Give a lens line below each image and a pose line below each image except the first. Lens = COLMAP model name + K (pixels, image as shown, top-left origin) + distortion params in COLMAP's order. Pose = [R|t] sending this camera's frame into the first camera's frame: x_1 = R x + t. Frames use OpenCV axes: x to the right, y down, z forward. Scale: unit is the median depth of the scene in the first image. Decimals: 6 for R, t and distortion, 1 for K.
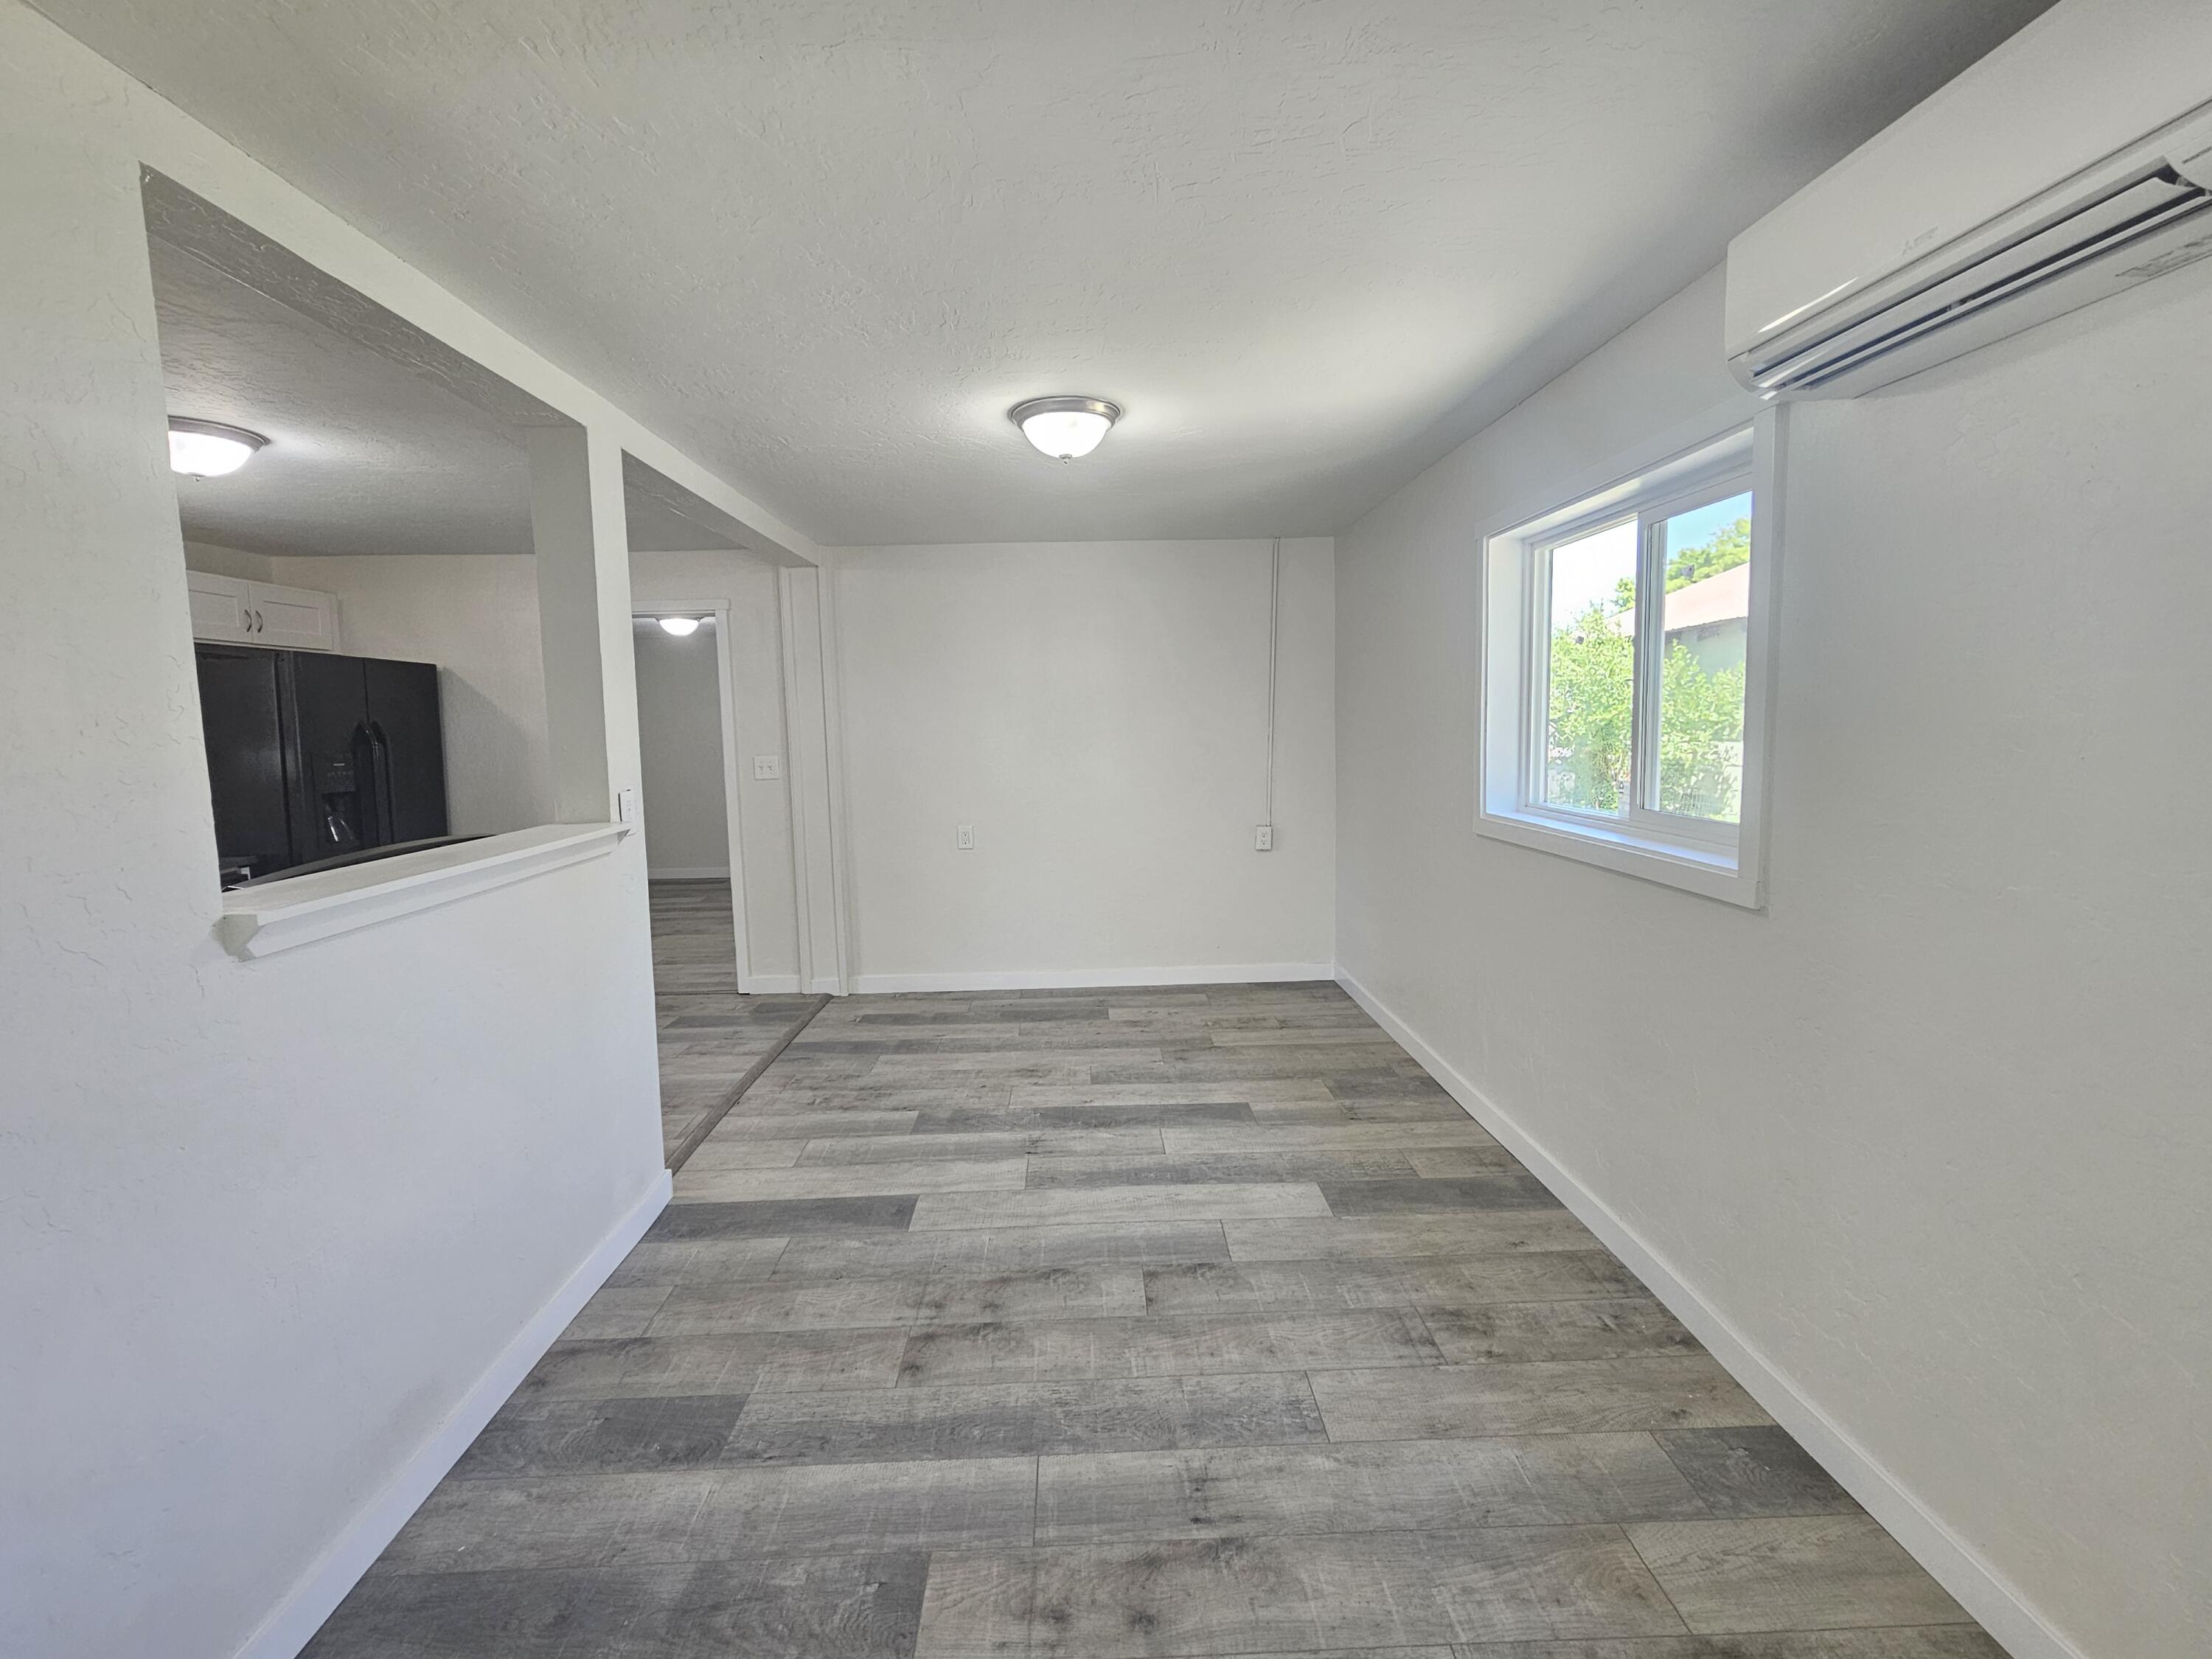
lens RADIAL K [[945.7, 0, 1094.5], [0, 945.7, 804.6], [0, 0, 1]] dist [0.000183, 0.000523]
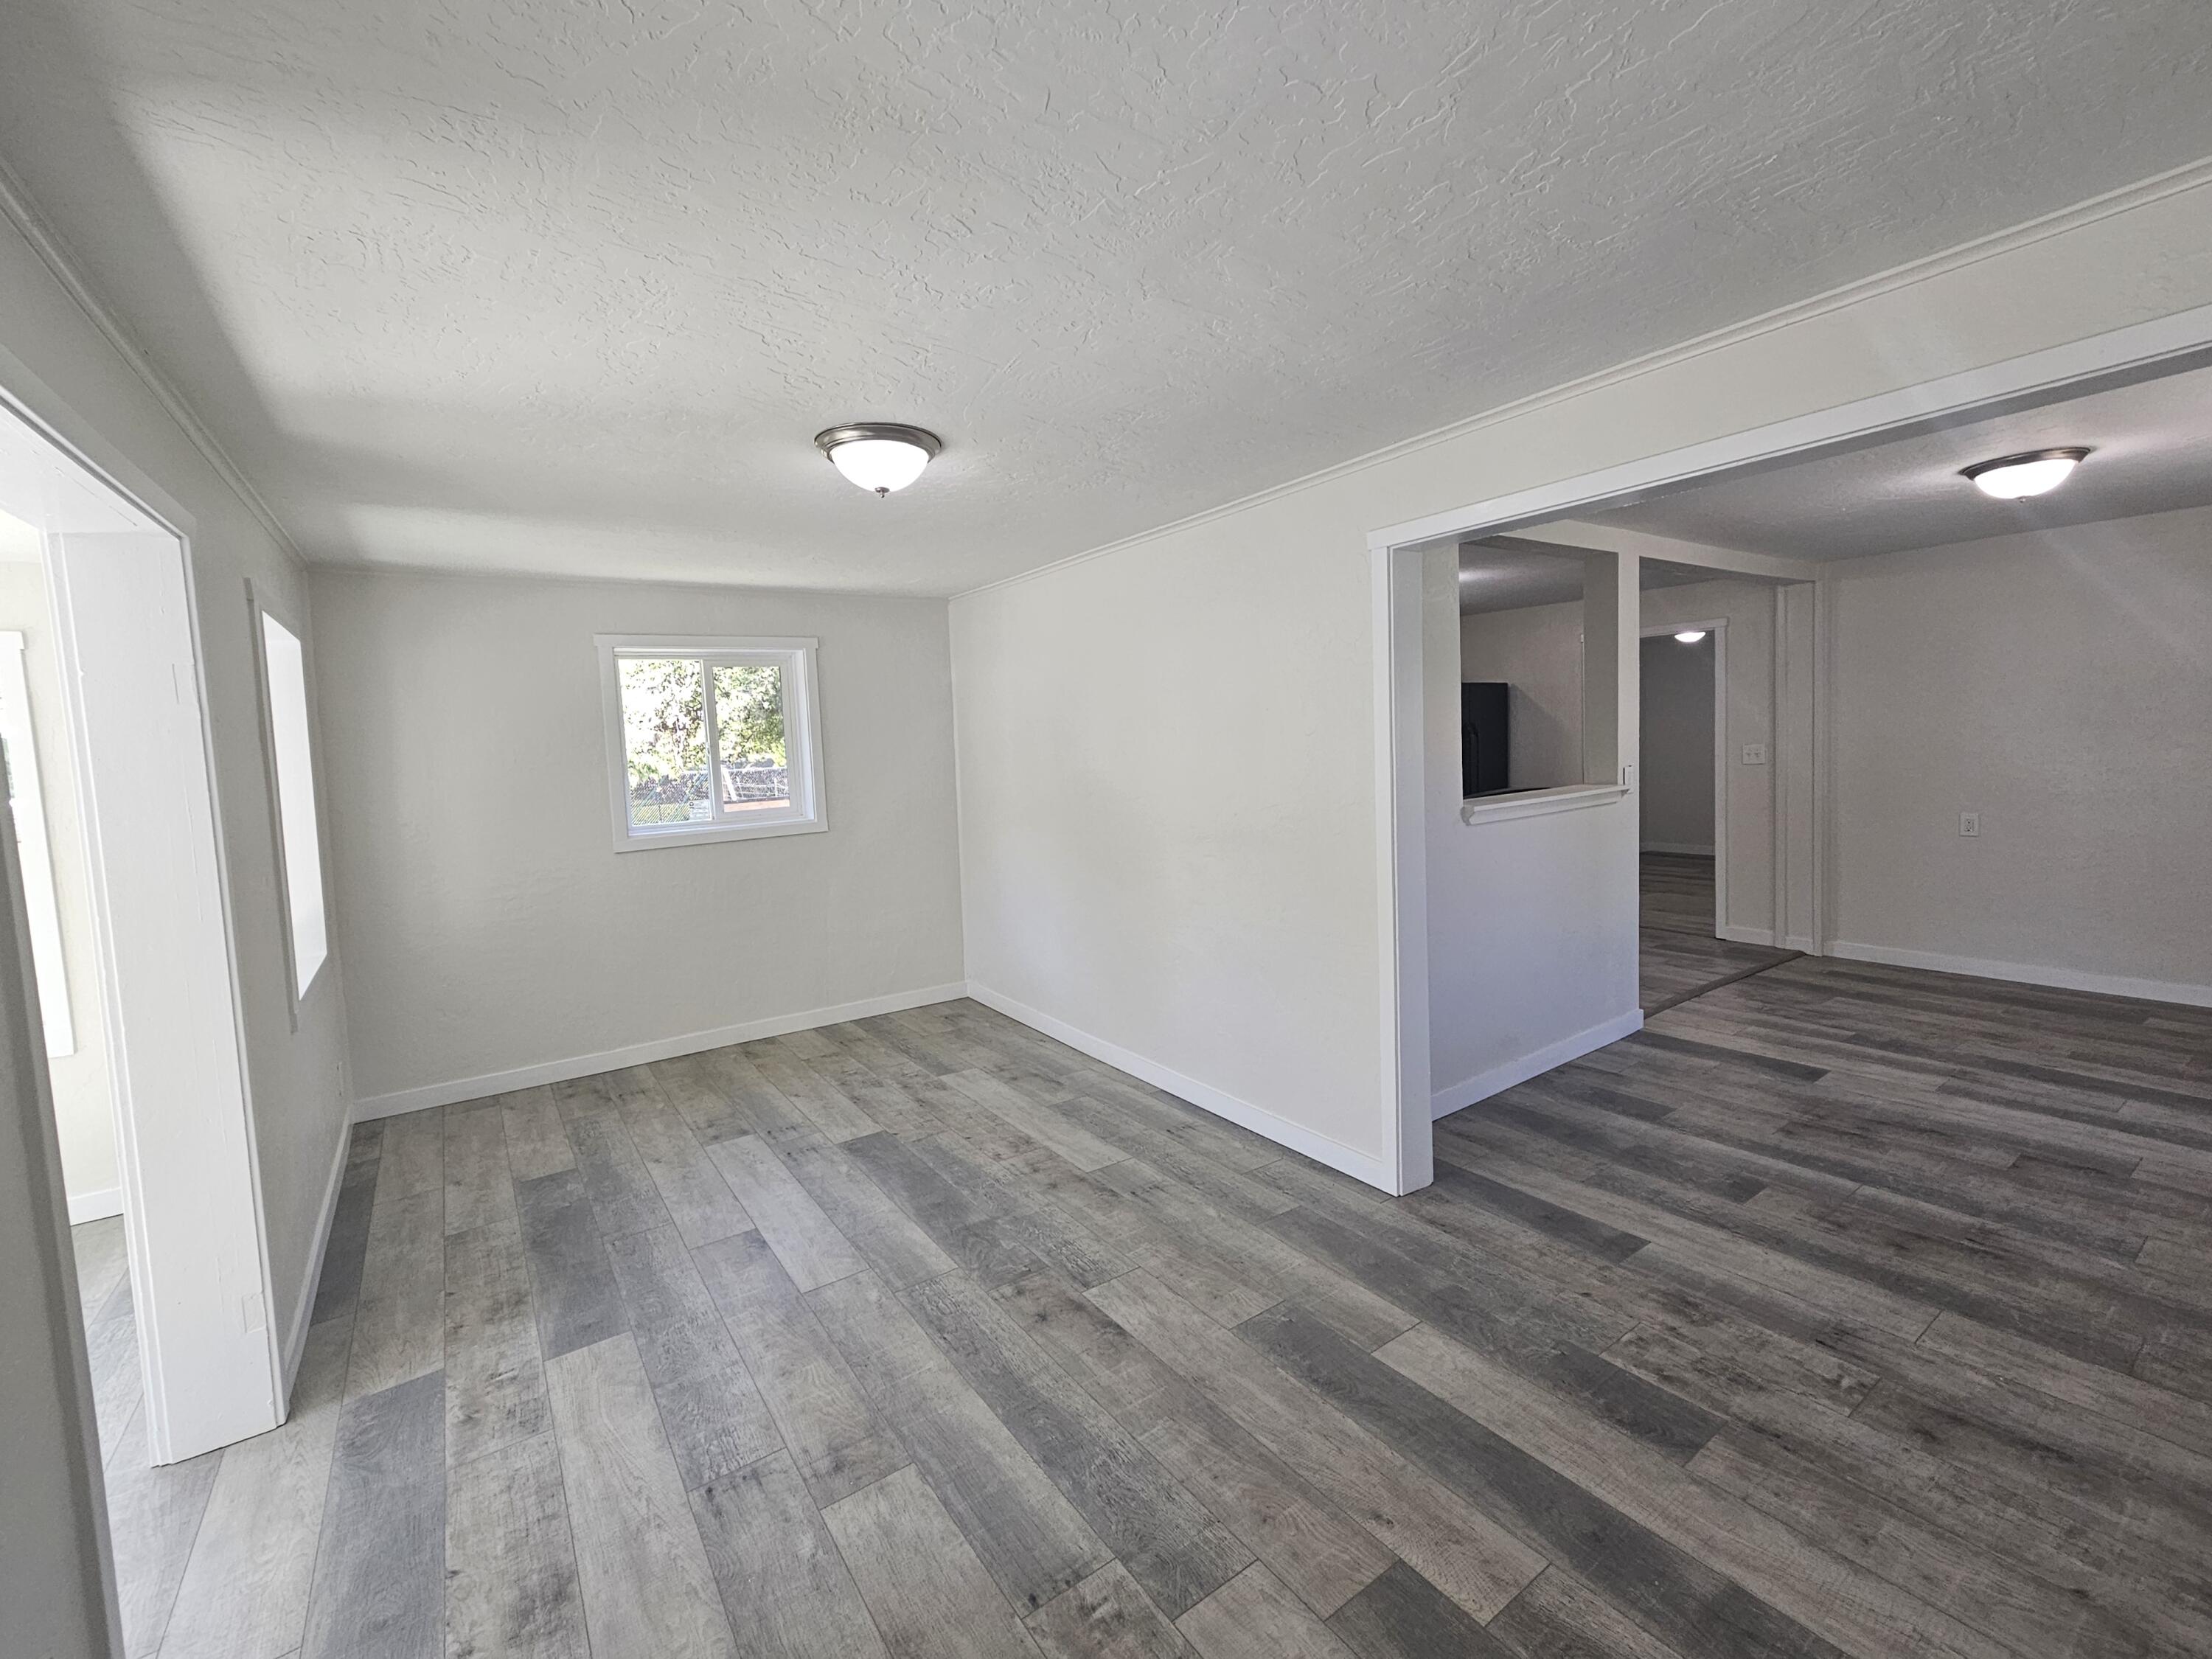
lens RADIAL K [[945.7, 0, 1094.5], [0, 945.7, 804.6], [0, 0, 1]] dist [0.000183, 0.000523]
pose [[0.555723, 0.056294, -0.829459, 0.338256], [-0.043298, 0.998311, 0.038744, 0.027575], [0.830239, 0.014383, 0.557222, -0.650530]]
